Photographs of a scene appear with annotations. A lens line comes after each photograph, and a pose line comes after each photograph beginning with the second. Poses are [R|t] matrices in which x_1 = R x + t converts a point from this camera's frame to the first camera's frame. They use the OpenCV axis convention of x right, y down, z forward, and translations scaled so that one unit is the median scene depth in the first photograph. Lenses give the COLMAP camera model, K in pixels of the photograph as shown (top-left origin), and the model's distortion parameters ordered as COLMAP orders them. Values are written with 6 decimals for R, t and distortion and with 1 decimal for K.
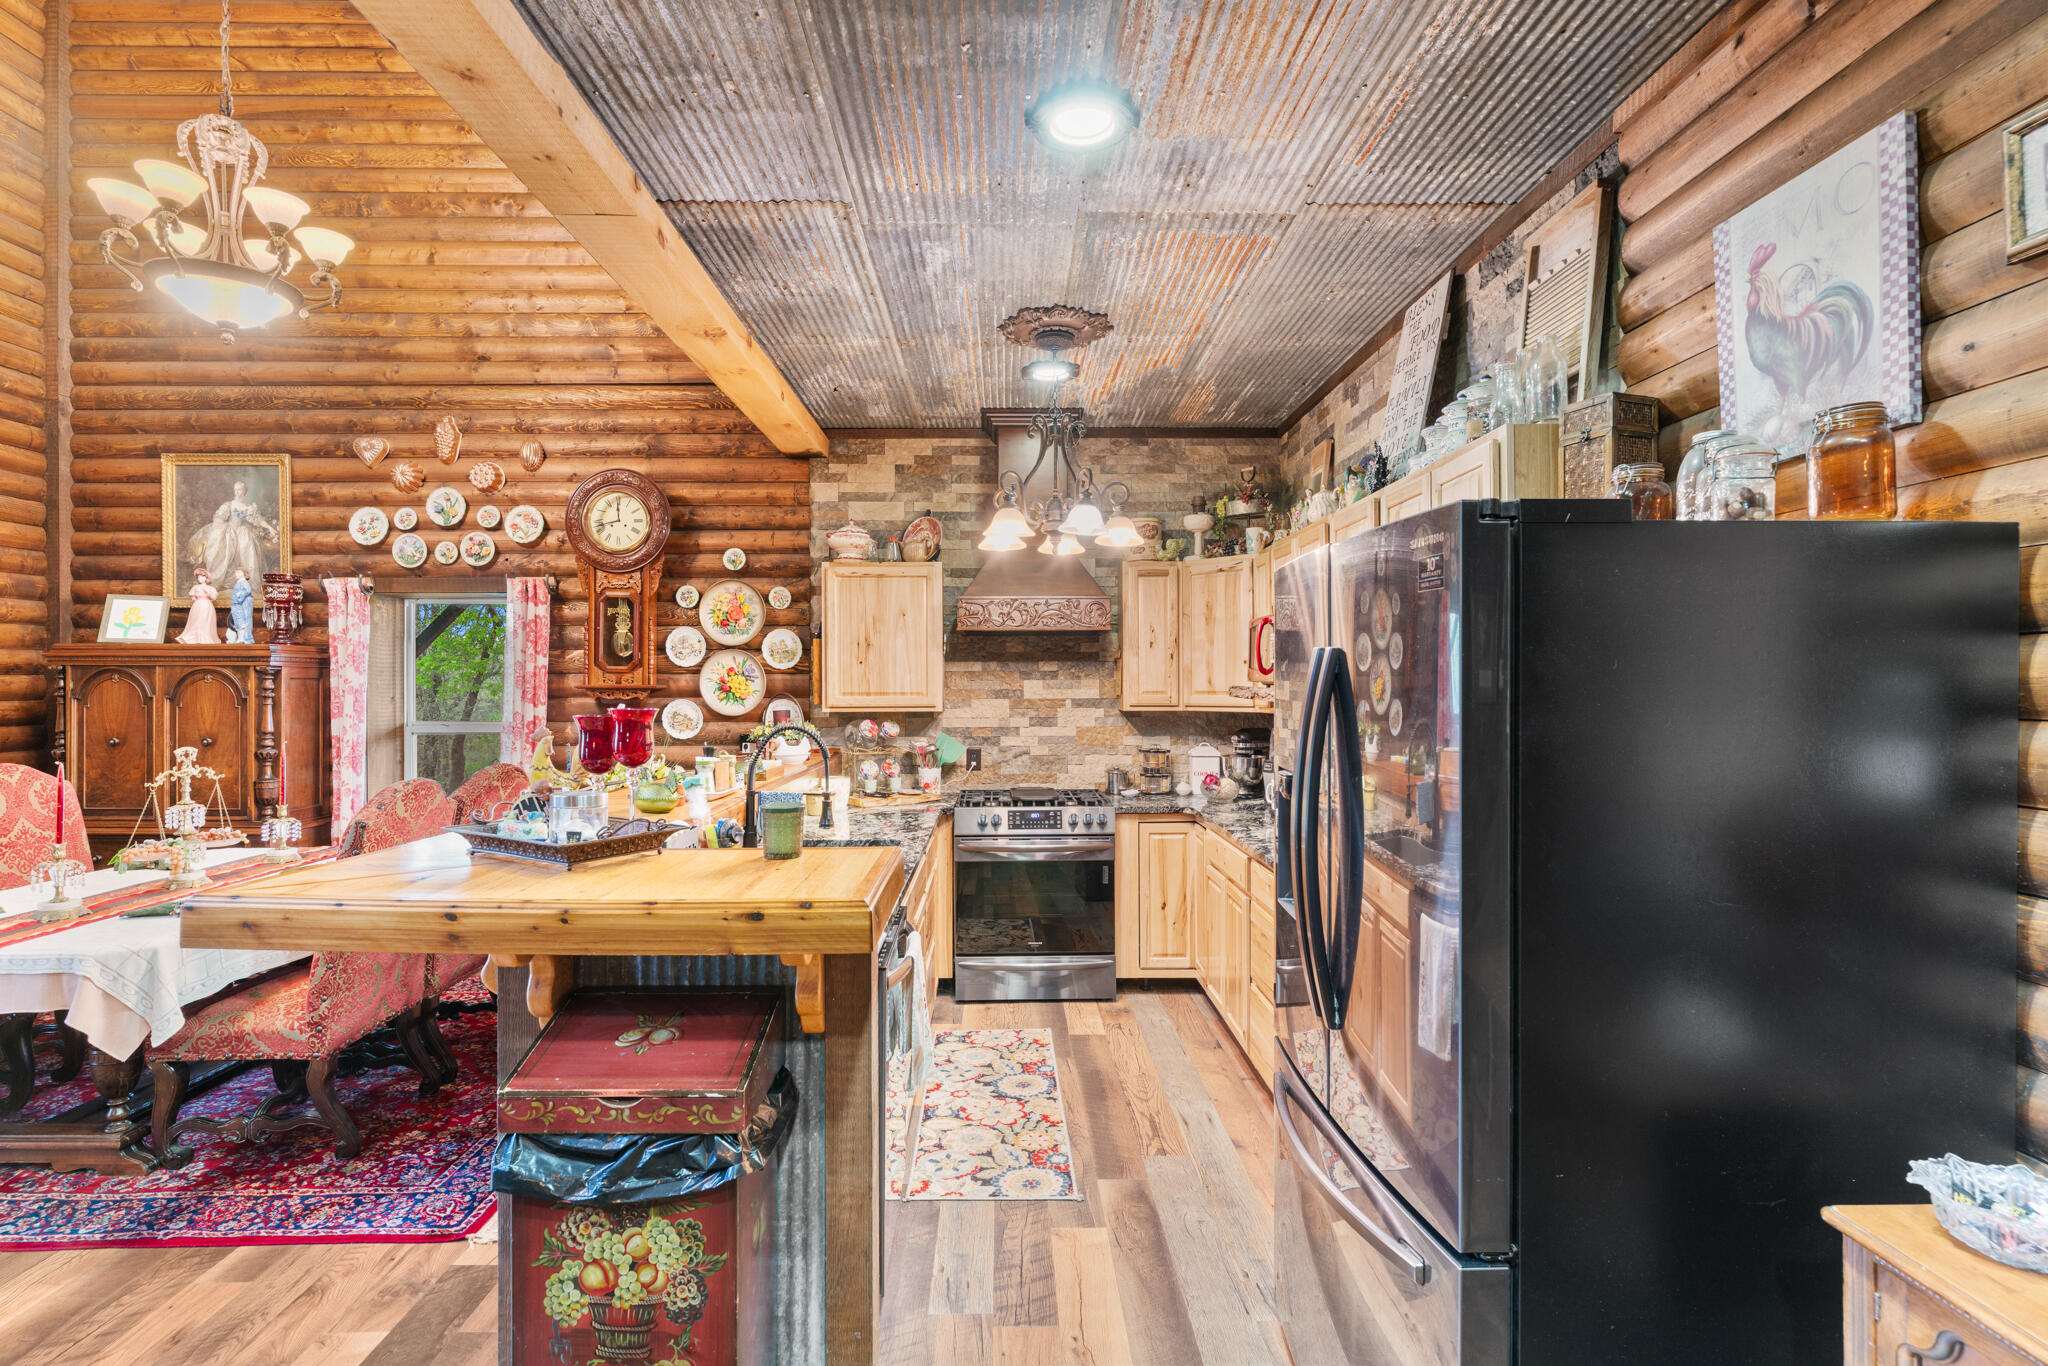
lens RADIAL K [[972.7, 0, 1016.6], [0, 972.7, 683.5], [0, 0, 1]] dist [0.002814, -0.000723]
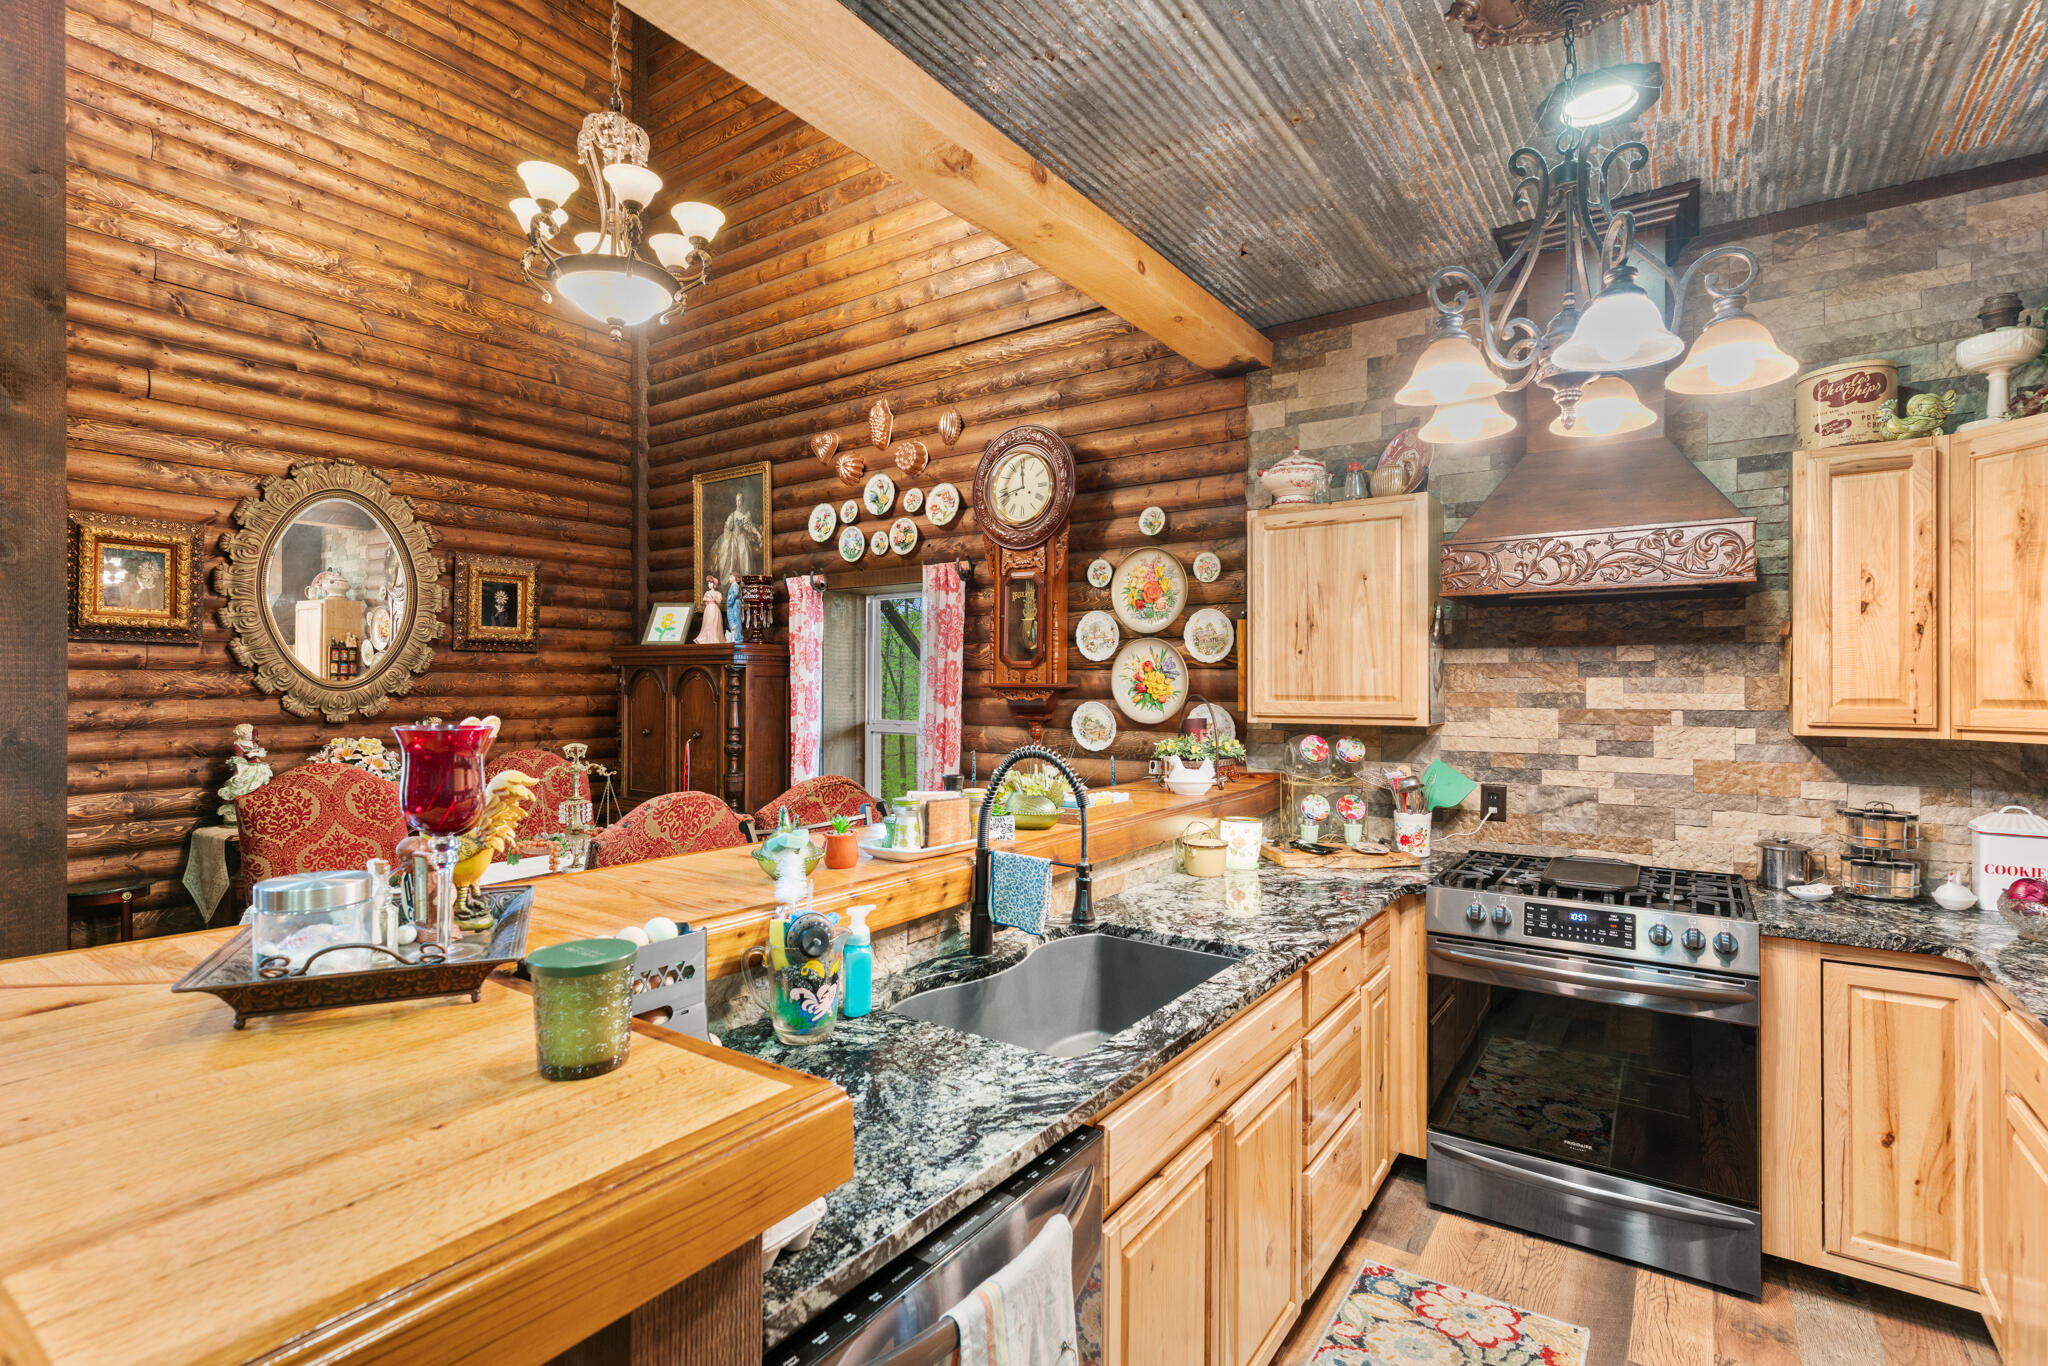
lens RADIAL K [[972.7, 0, 1009.0], [0, 972.7, 684.0], [0, 0, 1]] dist [0.002814, -0.000723]
pose [[0.806591, 0.003154, -0.591102, 0.076792], [-0.002878, 0.999995, 0.001409, 0.000739], [0.591103, 0.000565, 0.806596, 0.315740]]
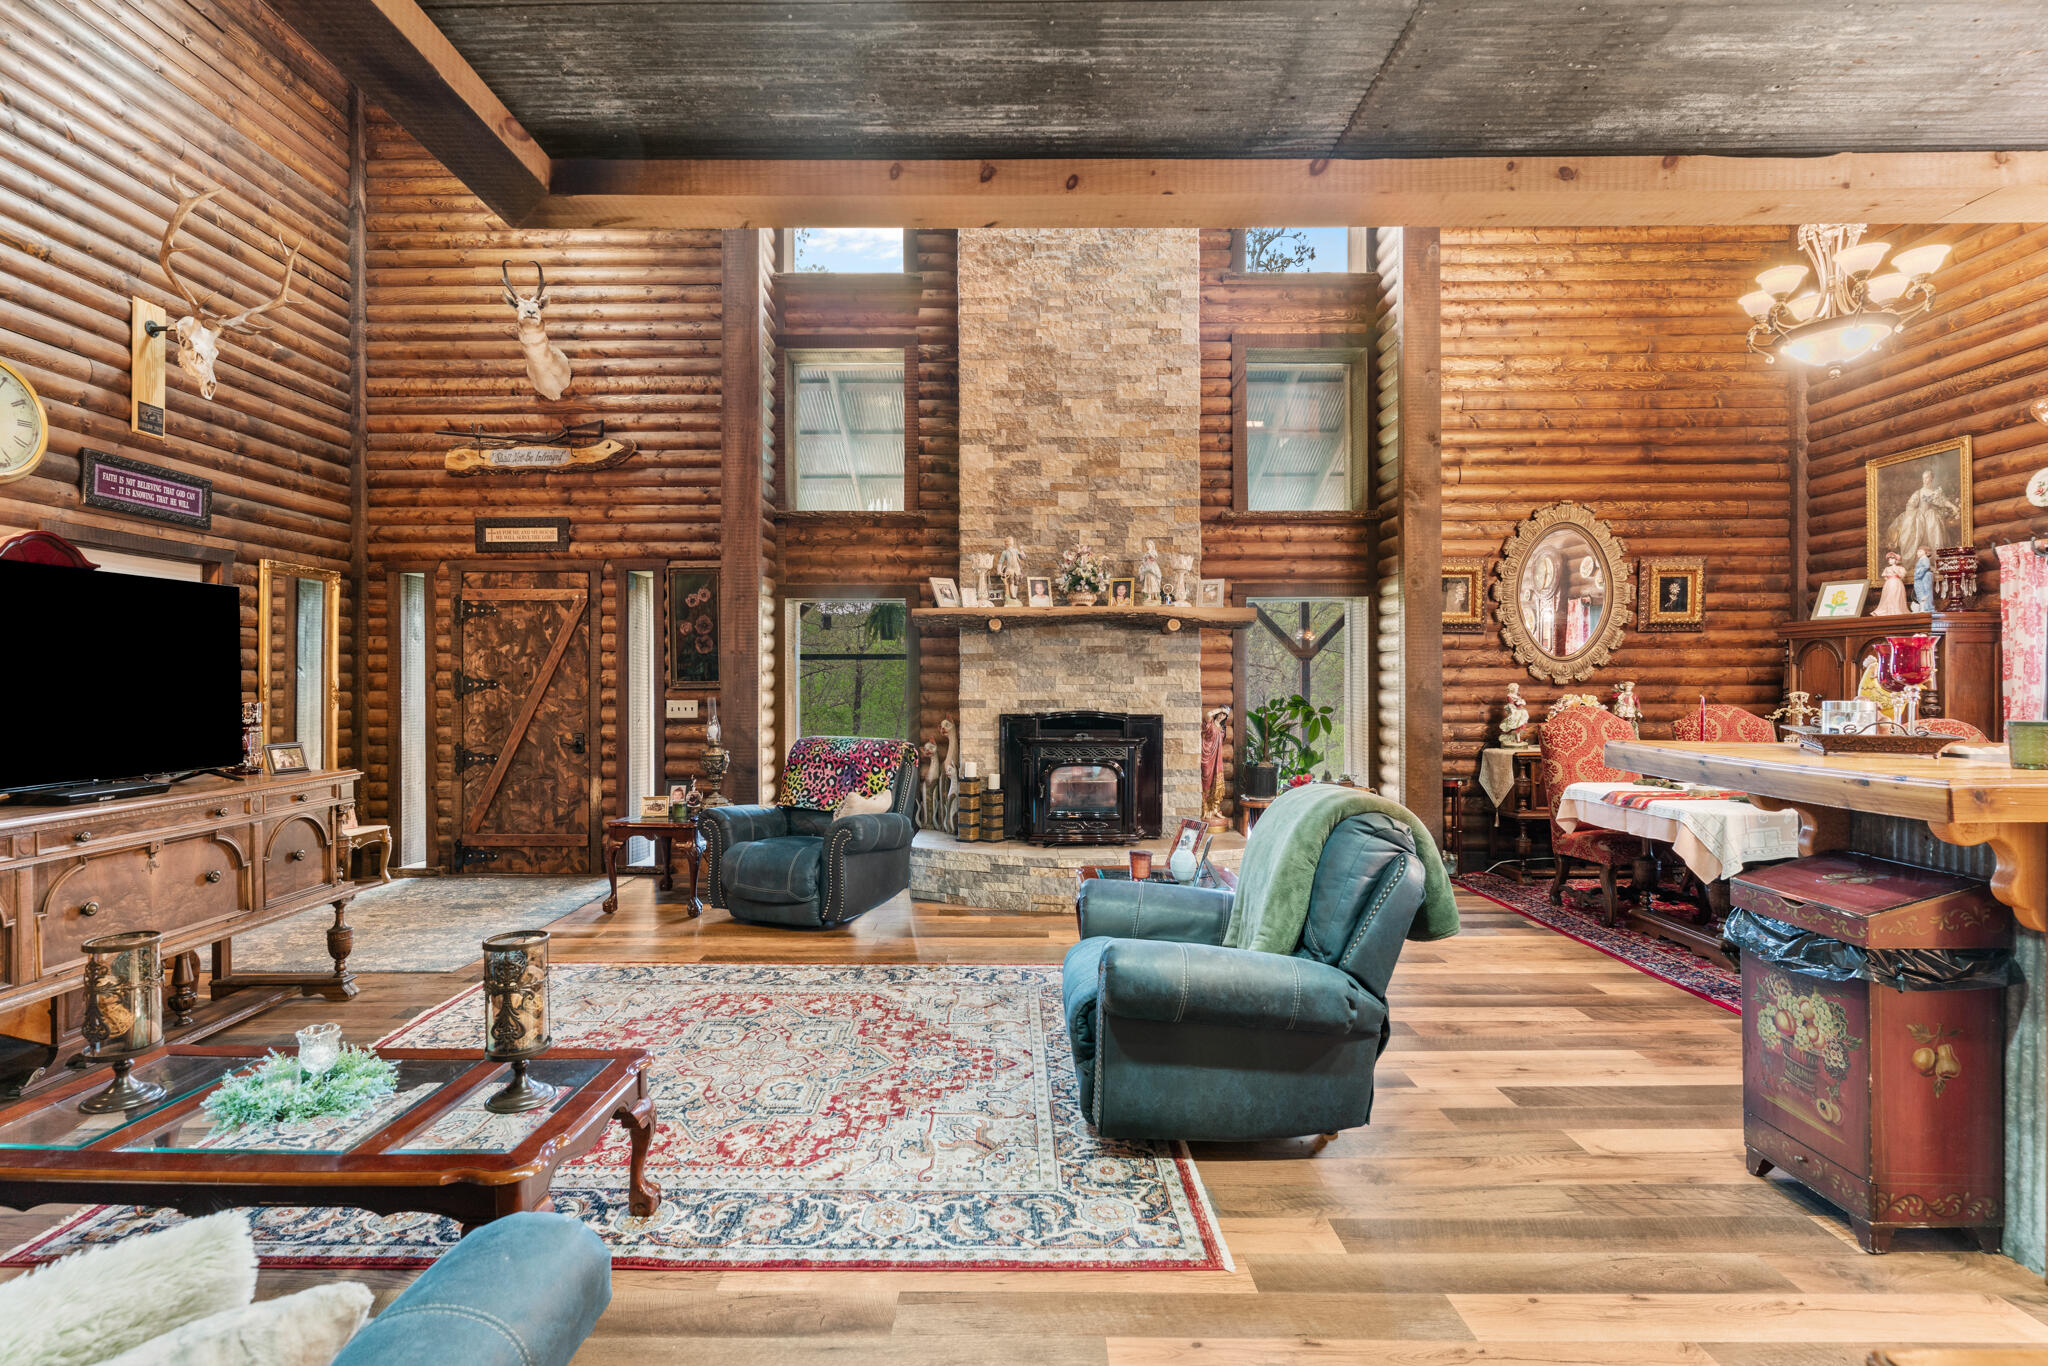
lens RADIAL K [[972.7, 0, 1003.2], [0, 972.7, 687.7], [0, 0, 1]] dist [0.002814, -0.000723]
pose [[-0.021185, 0.007502, -0.999747, 0.359698], [0.004230, 0.999964, 0.007414, 0.031586], [0.999767, -0.004071, -0.021216, -0.047428]]
